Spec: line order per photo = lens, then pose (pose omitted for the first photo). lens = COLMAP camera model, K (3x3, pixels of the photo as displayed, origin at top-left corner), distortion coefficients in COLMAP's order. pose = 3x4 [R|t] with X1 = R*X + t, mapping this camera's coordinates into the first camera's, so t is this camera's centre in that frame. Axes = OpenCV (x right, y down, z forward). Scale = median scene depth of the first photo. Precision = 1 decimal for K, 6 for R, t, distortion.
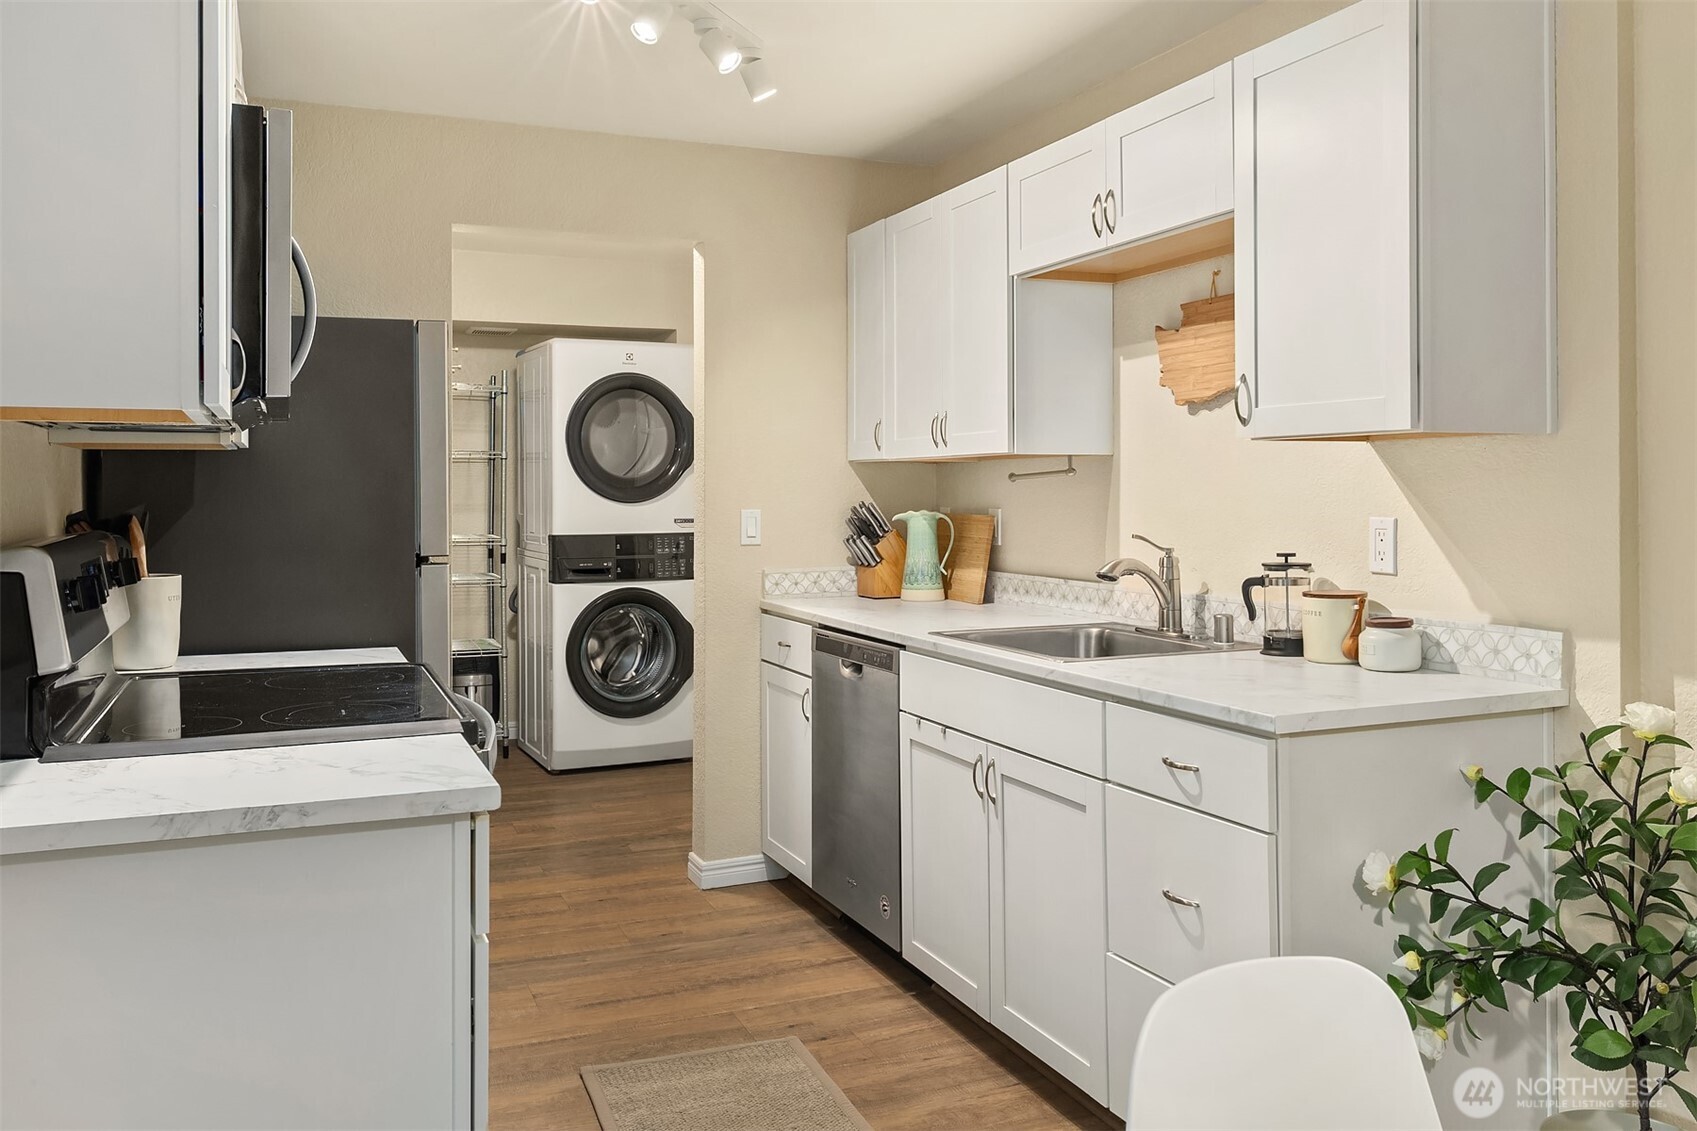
lens RADIAL K [[1355.2, 0, 840.9], [0, 1355.2, 489.1], [0, 0, 1]] dist [0.008820, -0.001128]
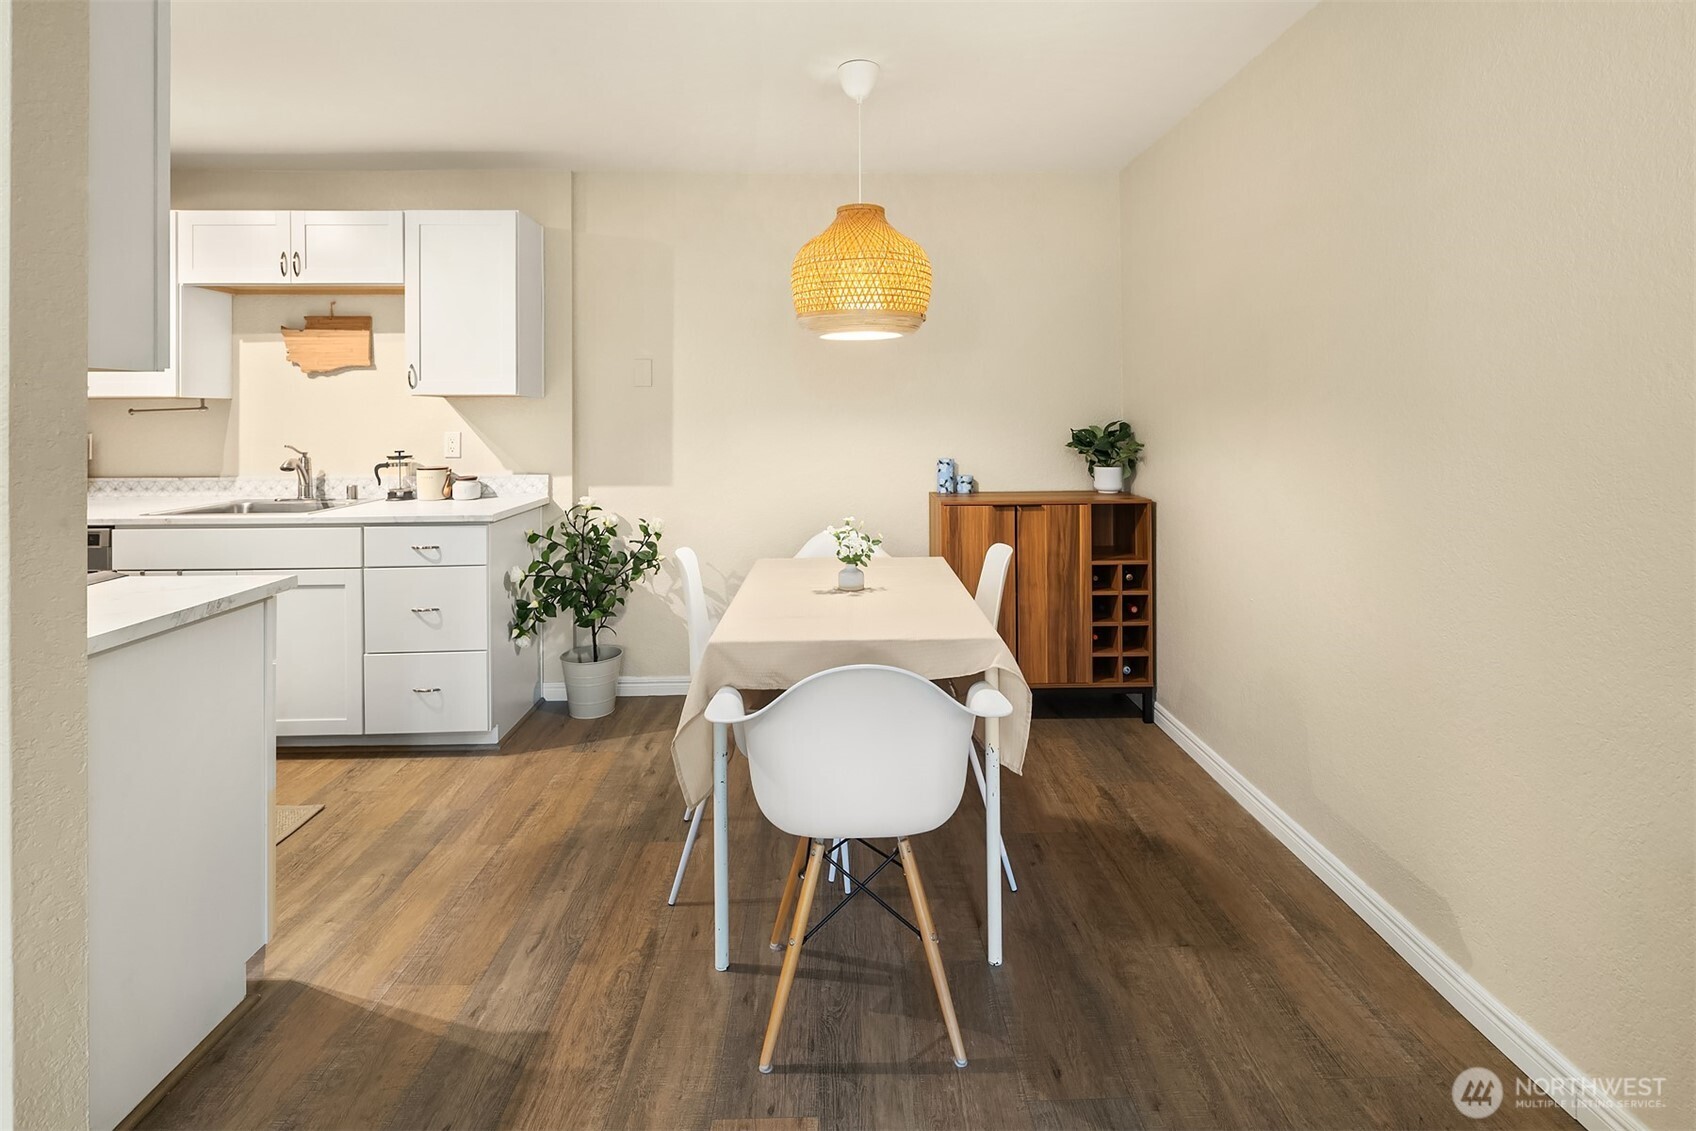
lens RADIAL K [[840.0, 0, 844.3], [0, 840.0, 414.5], [0, 0, 1]] dist [0.005242, -0.004731]
pose [[0.362581, 0.003971, 0.931944, -0.561458], [0.001990, 0.999985, -0.005035, 0.000757], [-0.931950, 0.003680, 0.362568, -0.073882]]
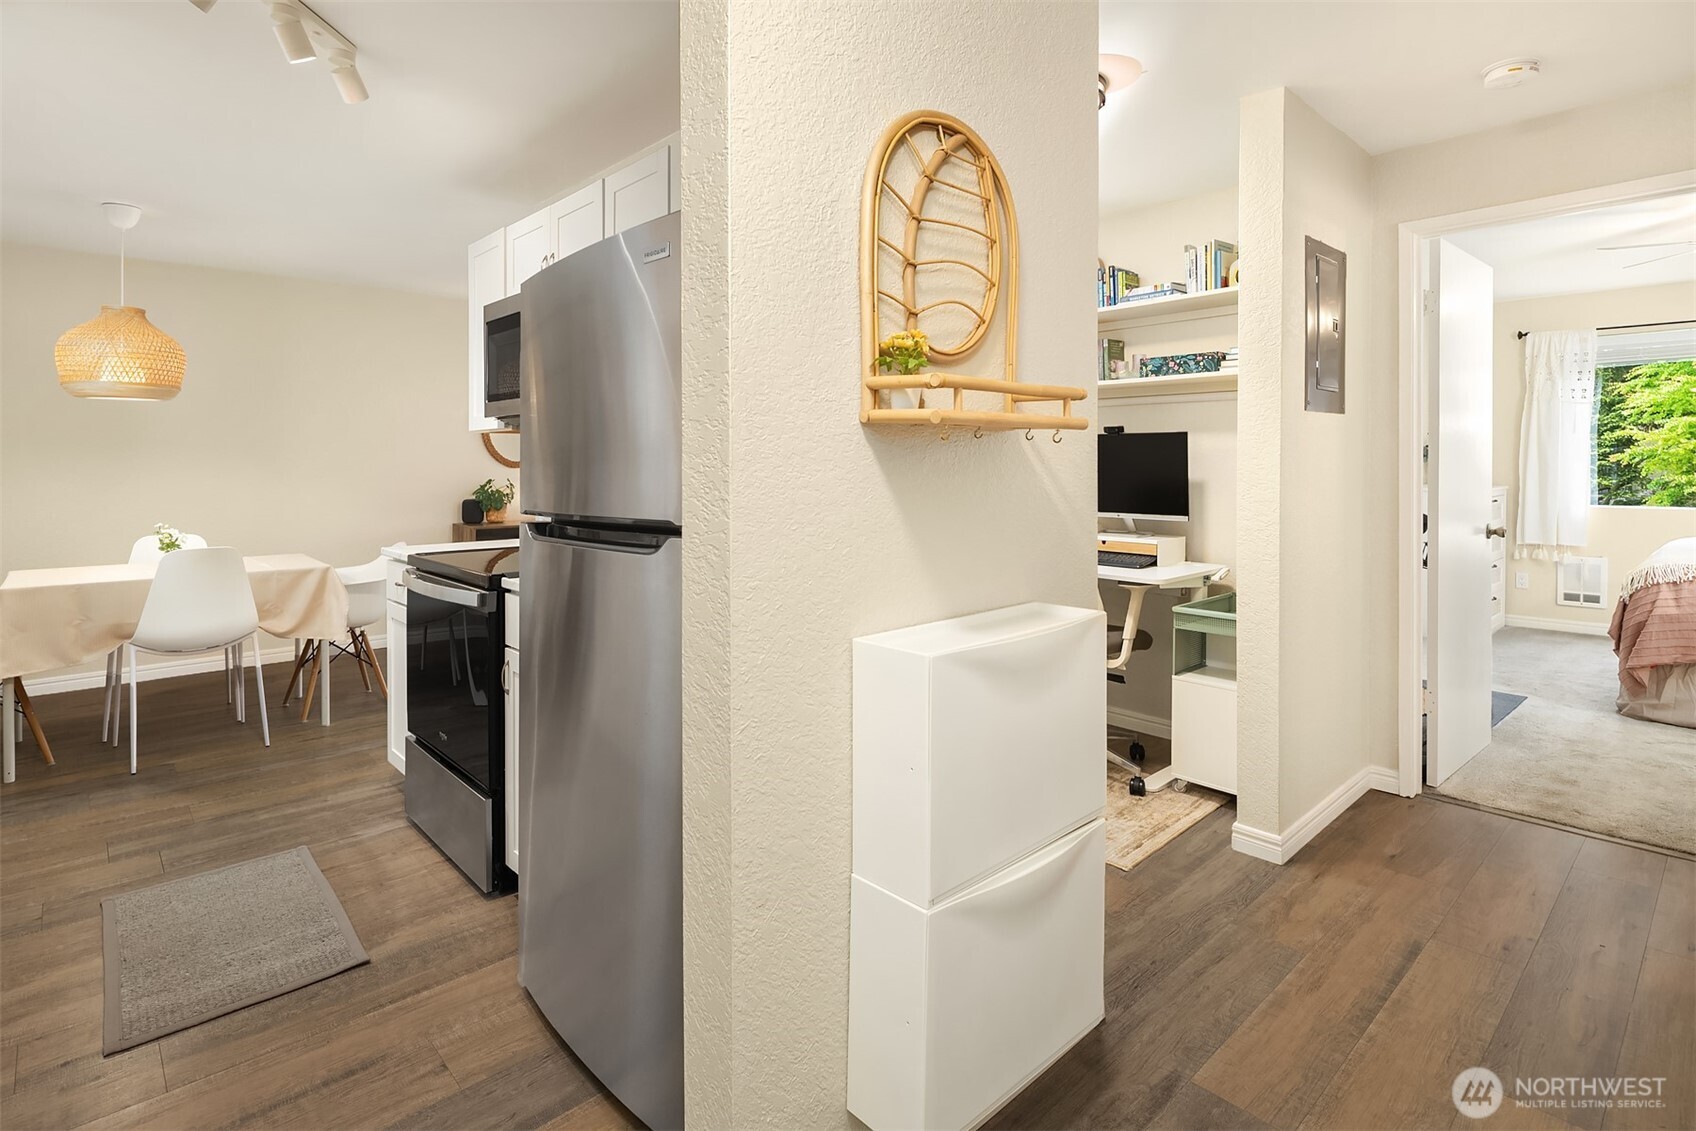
lens RADIAL K [[840.0, 0, 843.6], [0, 840.0, 463.6], [0, 0, 1]] dist [0.005242, -0.004731]
pose [[-0.933719, 0.003082, -0.357992, -0.294198], [0.003666, 0.999993, -0.000952, 0.012477], [0.357987, -0.002201, -0.933724, 1.700491]]
